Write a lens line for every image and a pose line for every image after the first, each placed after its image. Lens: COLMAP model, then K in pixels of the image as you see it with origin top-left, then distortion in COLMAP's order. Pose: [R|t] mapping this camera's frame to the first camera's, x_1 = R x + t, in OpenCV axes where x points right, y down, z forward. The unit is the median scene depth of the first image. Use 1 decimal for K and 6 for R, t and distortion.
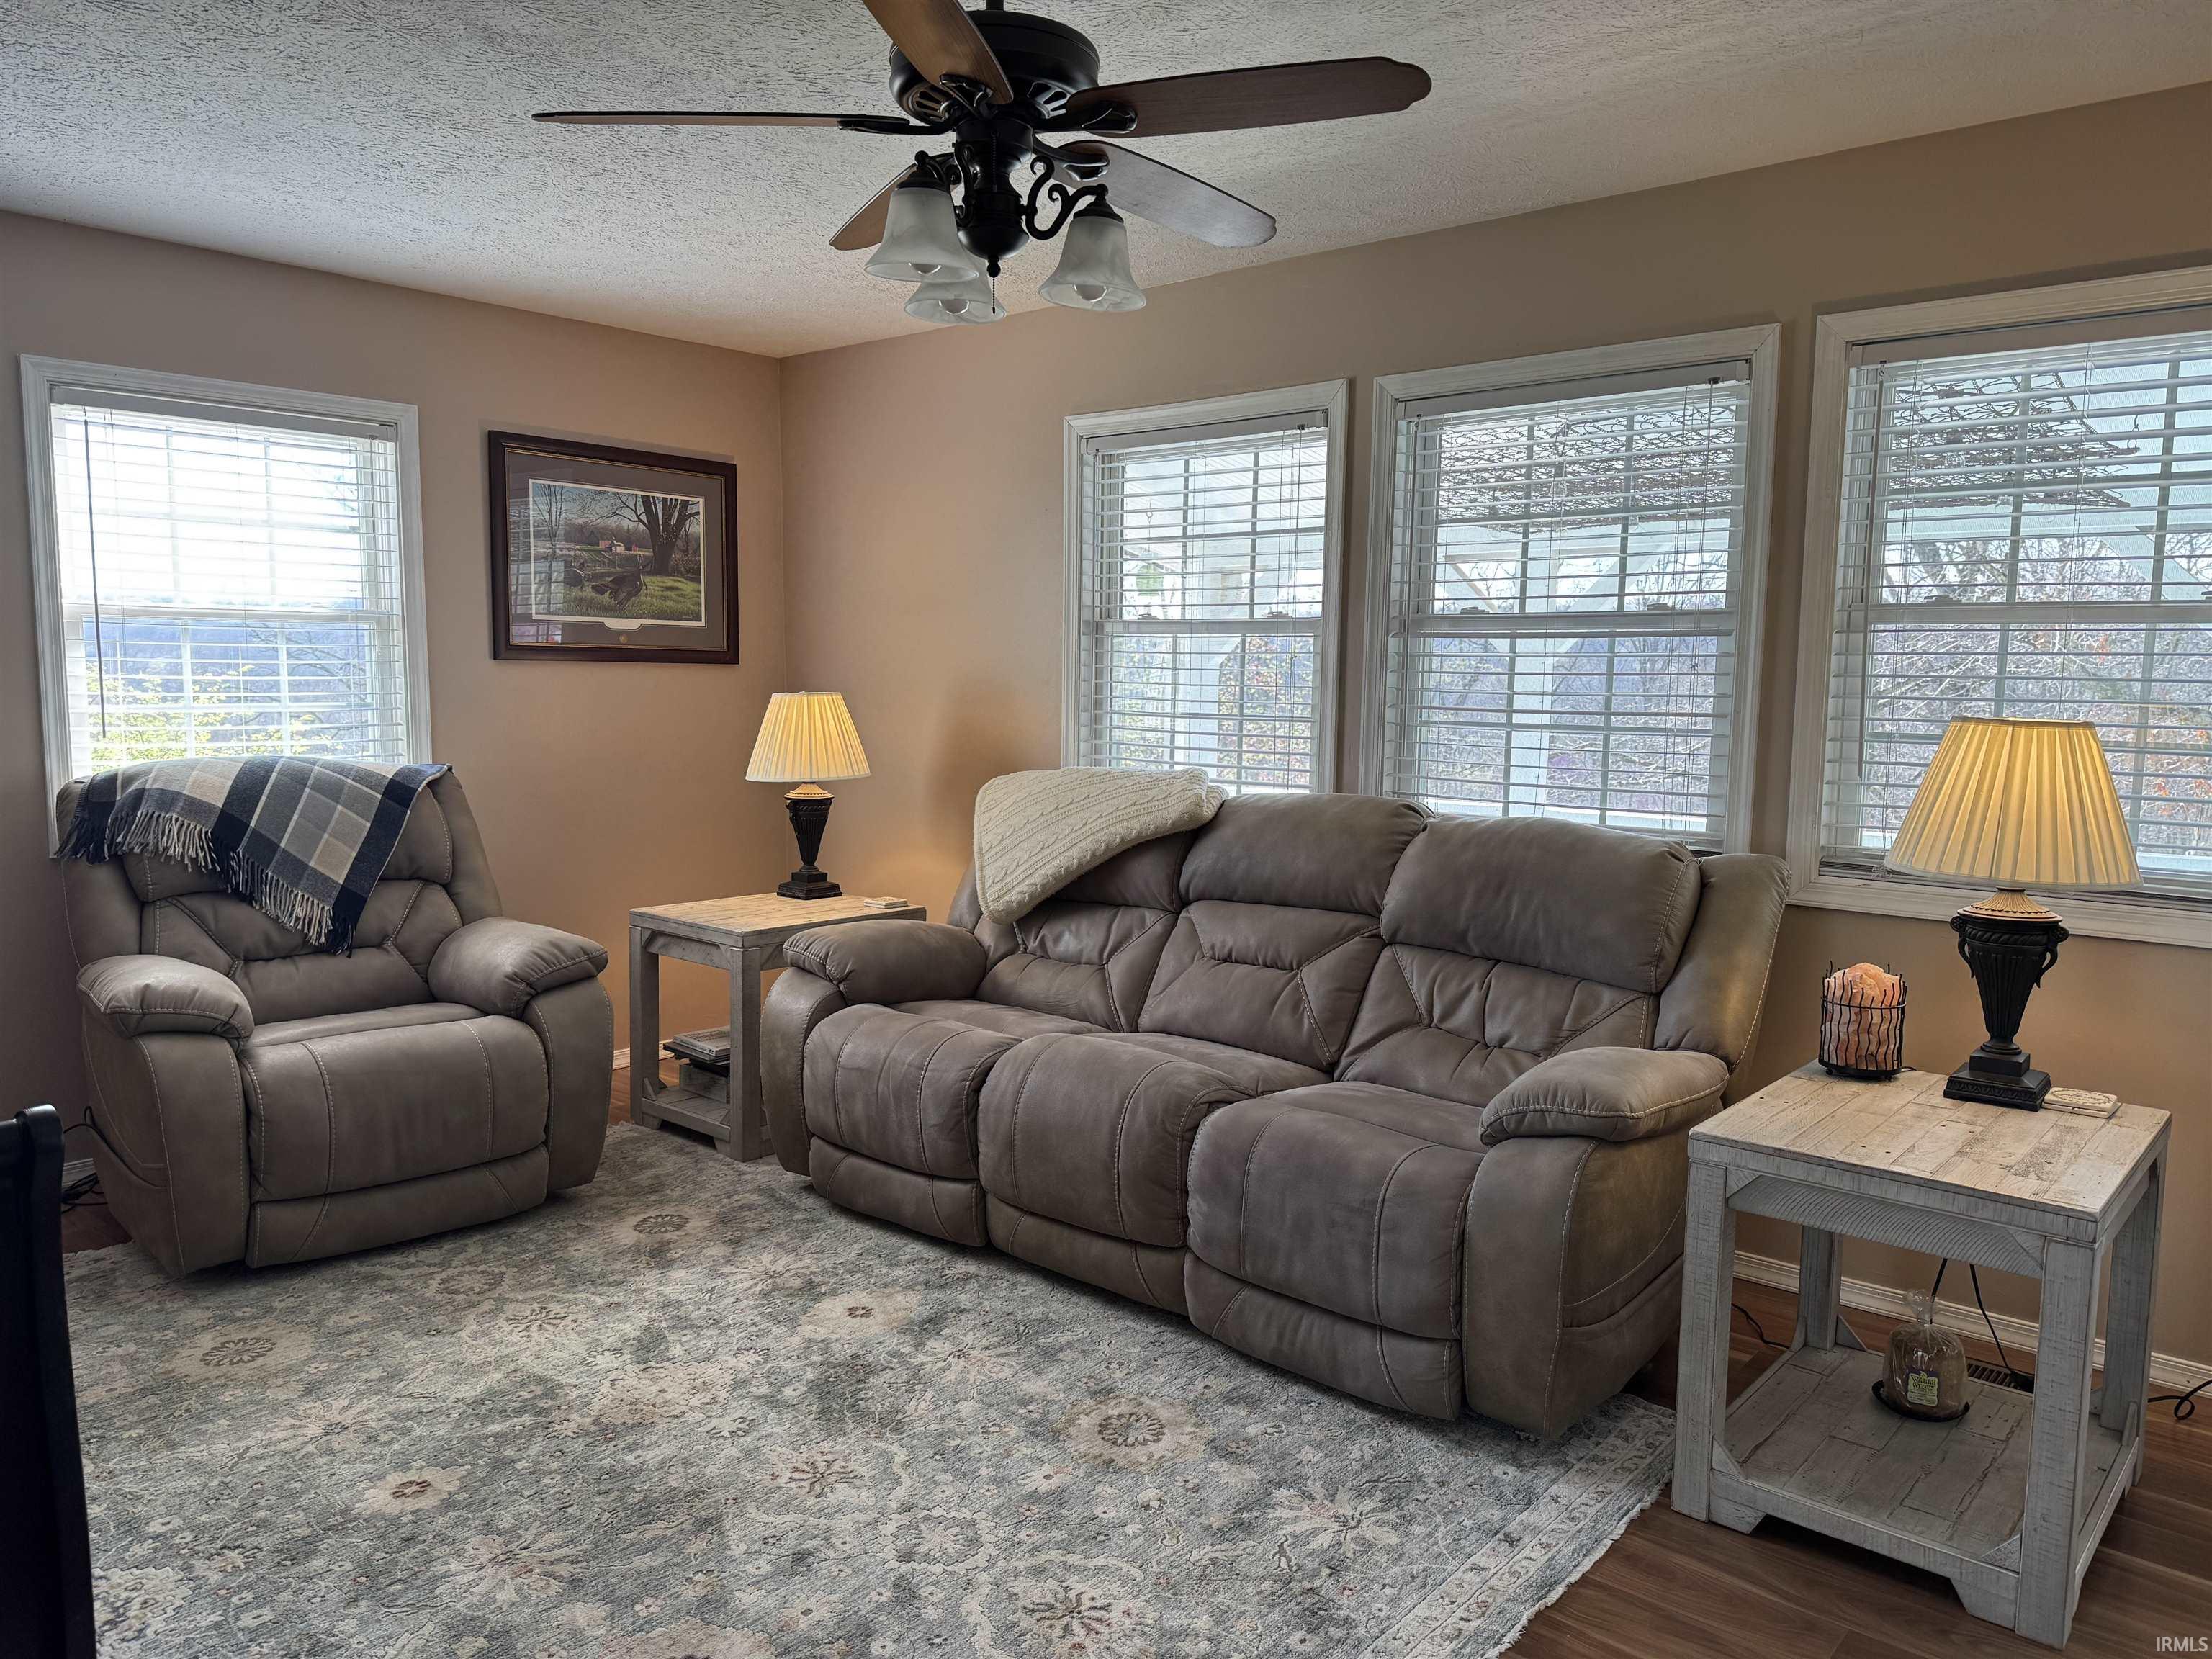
lens RADIAL K [[1570.7, 0, 1160.5], [0, 1570.7, 819.0], [0, 0, 1]] dist [0.086988, -0.093859]
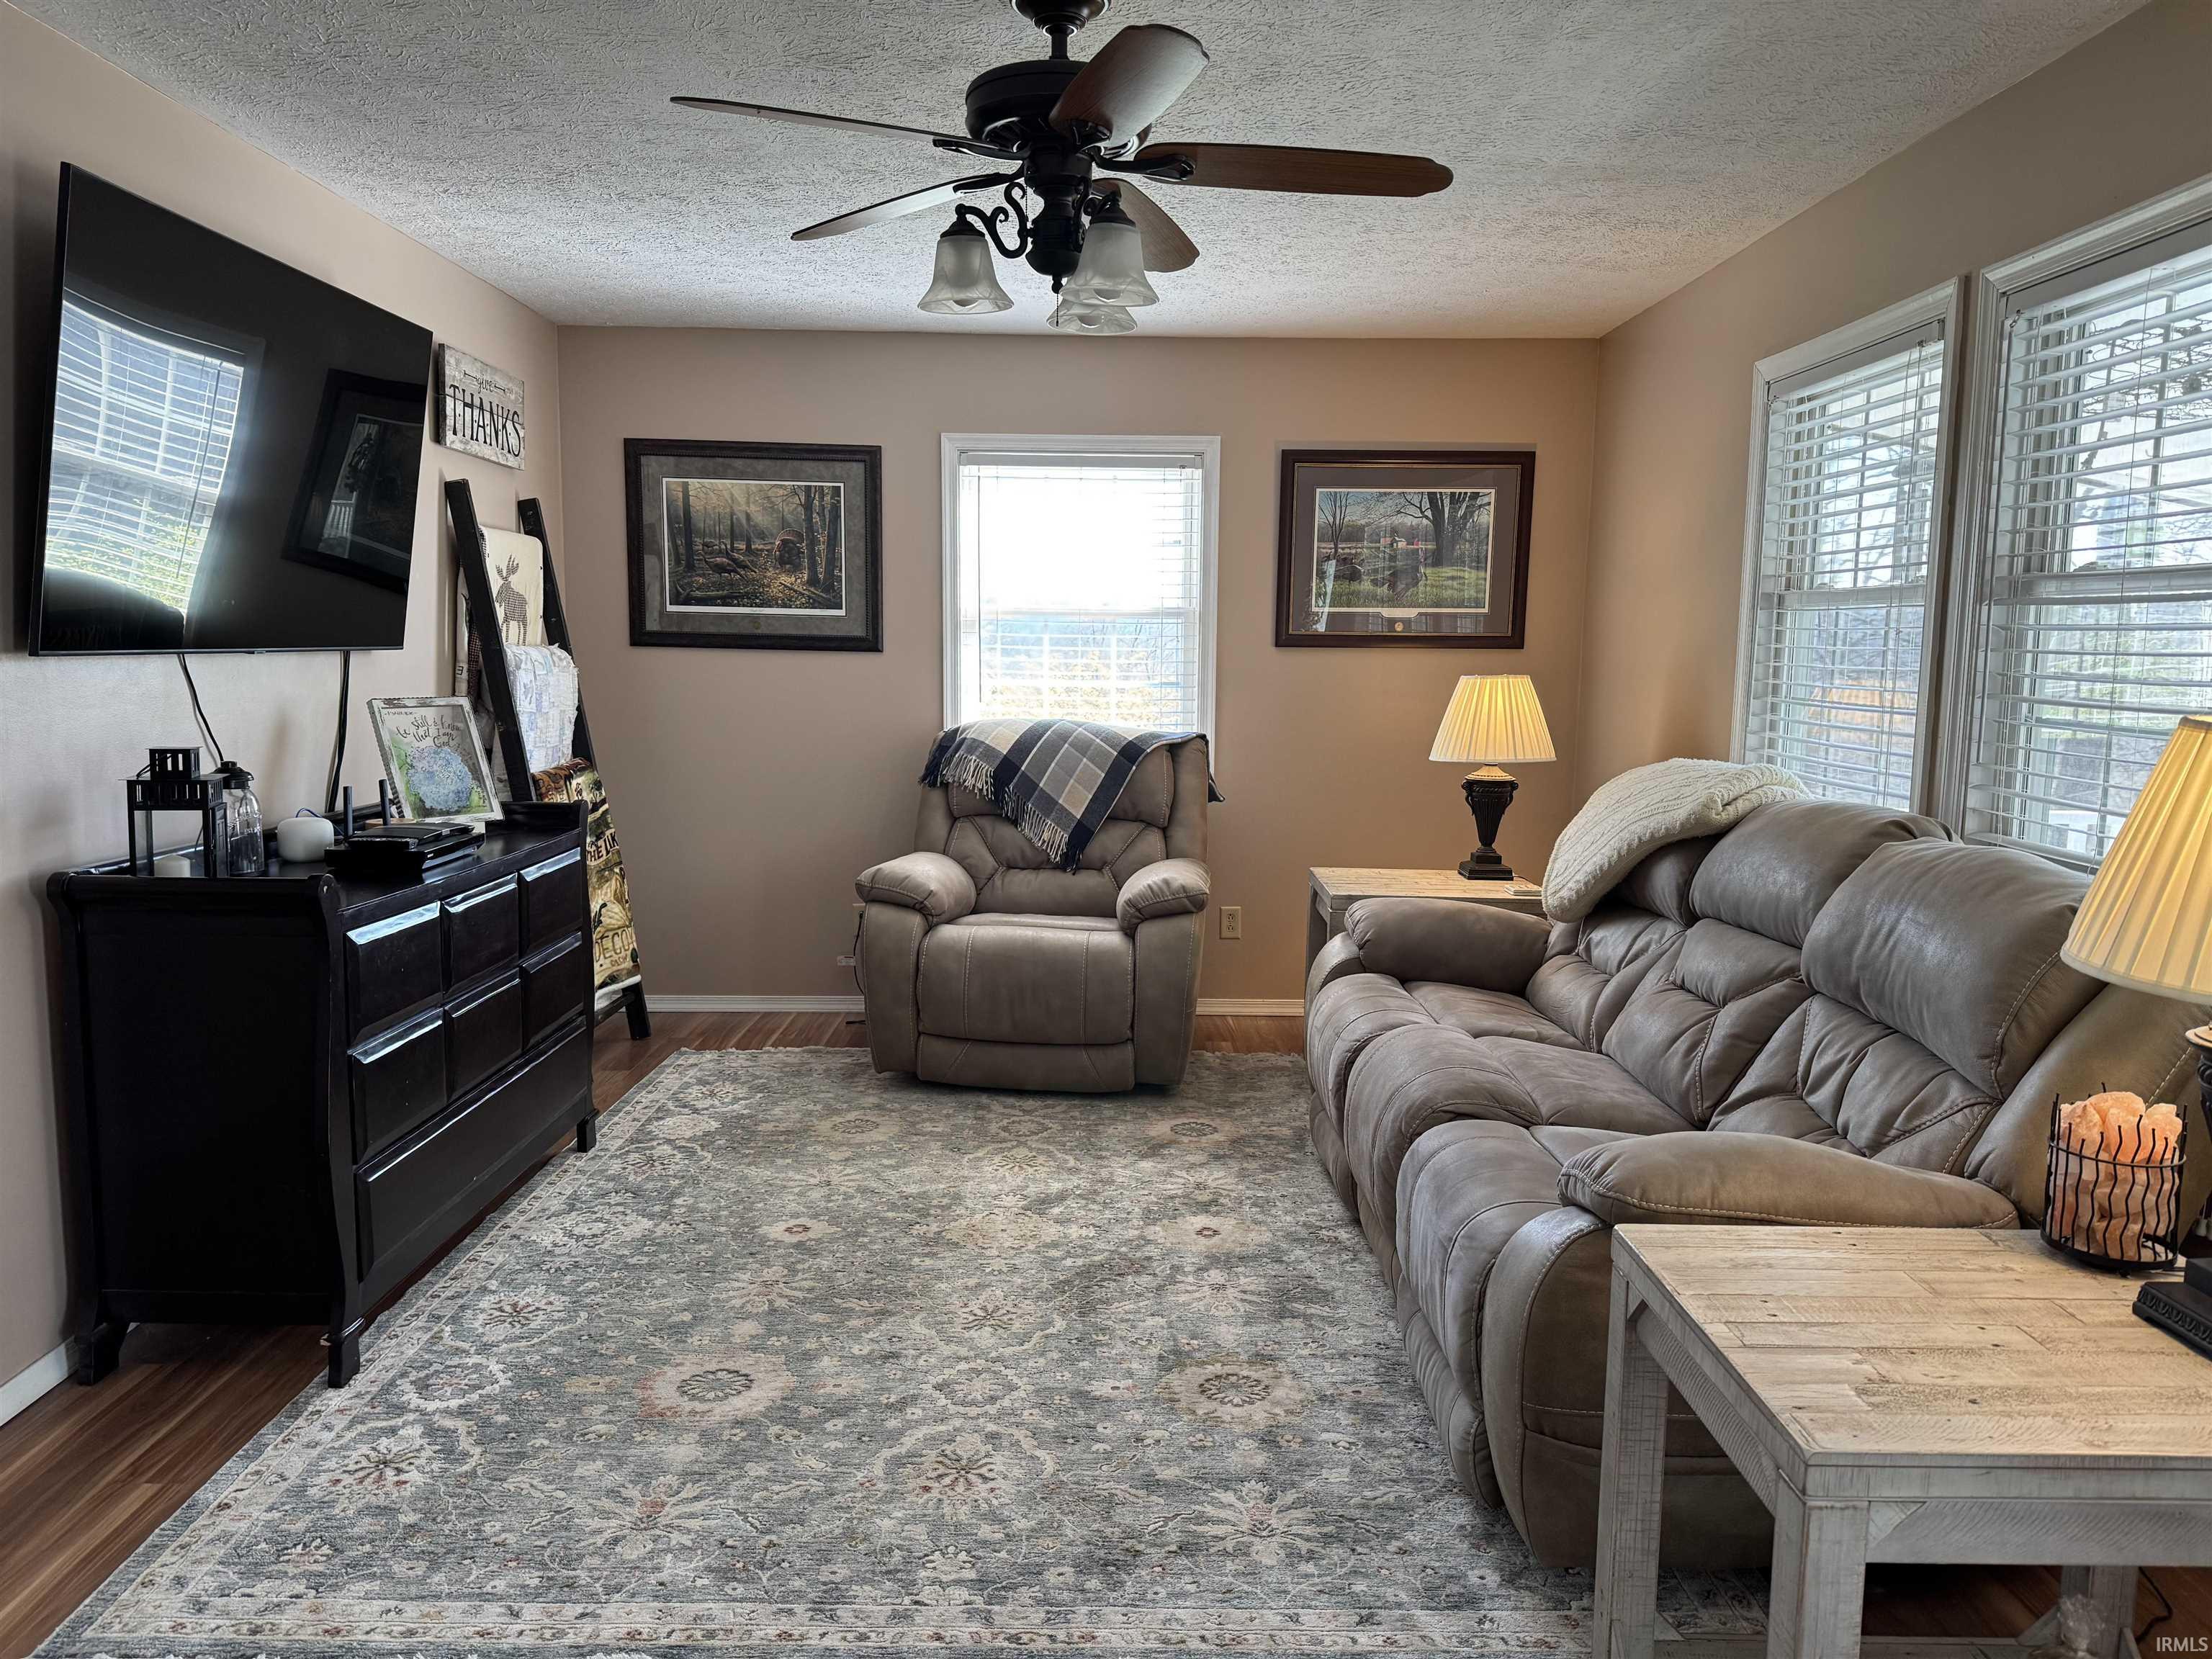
lens RADIAL K [[1570.7, 0, 1101.4], [0, 1570.7, 825.8], [0, 0, 1]] dist [0.086988, -0.093859]
pose [[0.650109, 0.083120, -0.755281, 0.492399], [-0.076847, 0.996095, 0.043476, -0.011152], [0.755945, 0.029777, 0.653958, 0.188207]]
